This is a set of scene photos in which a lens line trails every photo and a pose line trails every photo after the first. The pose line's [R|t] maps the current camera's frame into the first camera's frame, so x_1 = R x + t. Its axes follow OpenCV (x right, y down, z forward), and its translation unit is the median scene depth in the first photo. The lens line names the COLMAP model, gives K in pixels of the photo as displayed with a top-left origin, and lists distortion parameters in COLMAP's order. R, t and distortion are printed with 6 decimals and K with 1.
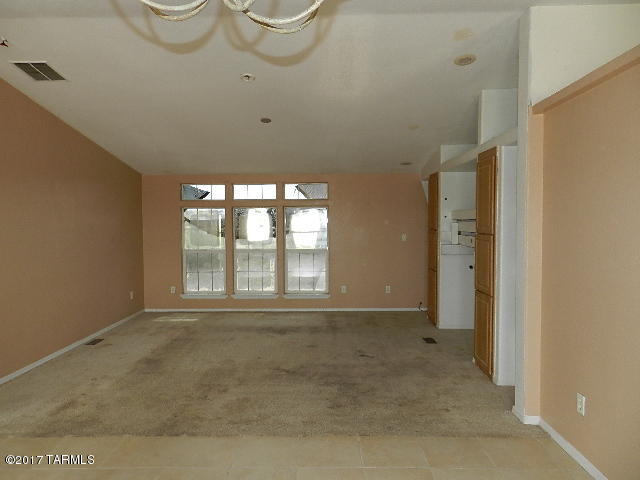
lens RADIAL K [[435.4, 0, 319.0], [0, 435.4, 237.6], [0, 0, 1]] dist [0.030883, -0.012927]
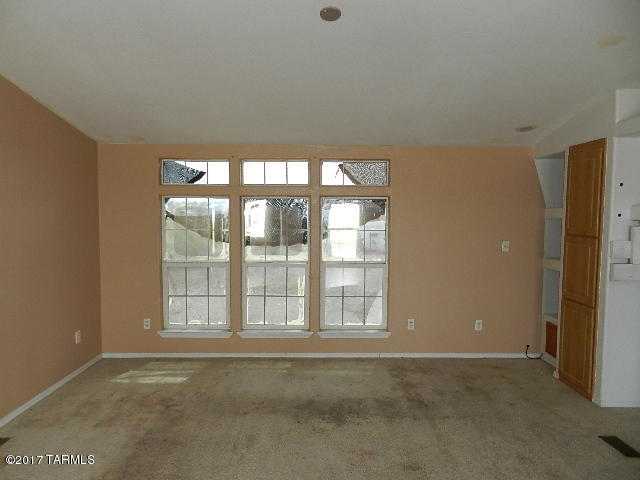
lens RADIAL K [[435.4, 0, 319.0], [0, 435.4, 237.7], [0, 0, 1]] dist [0.030883, -0.012927]
pose [[0.999538, 0.009050, 0.029022, -0.102039], [-0.009446, 0.999864, 0.013510, -0.018451], [-0.028896, -0.013778, 0.999487, 0.354652]]
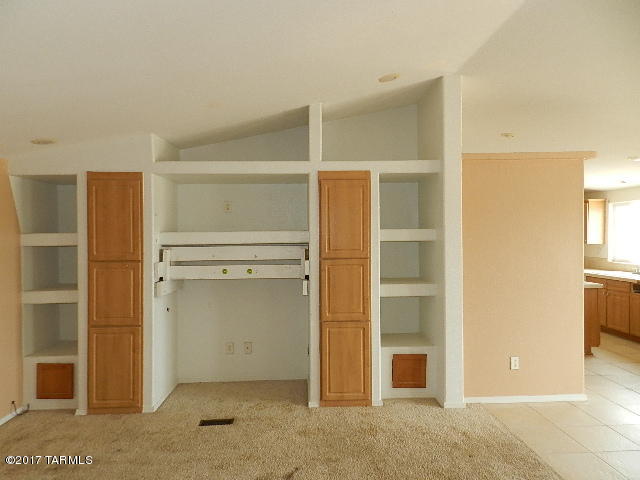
lens RADIAL K [[435.4, 0, 316.9], [0, 435.4, 239.3], [0, 0, 1]] dist [0.030883, -0.012927]
pose [[-0.057979, -0.002187, 0.998315, -0.326727], [0.049372, 0.998768, 0.005055, -0.033470], [-0.997096, 0.049582, -0.057800, 0.650475]]
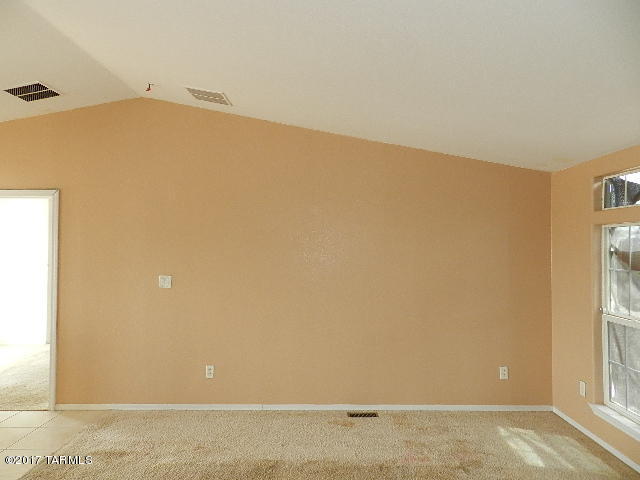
lens RADIAL K [[435.4, 0, 345.6], [0, 435.4, 239.0], [0, 0, 1]] dist [0.030883, -0.012927]
pose [[0.017610, -0.032251, -0.999325, 0.176628], [-0.043792, 0.998496, -0.032996, -0.024989], [0.998885, 0.044344, 0.016171, 0.714637]]
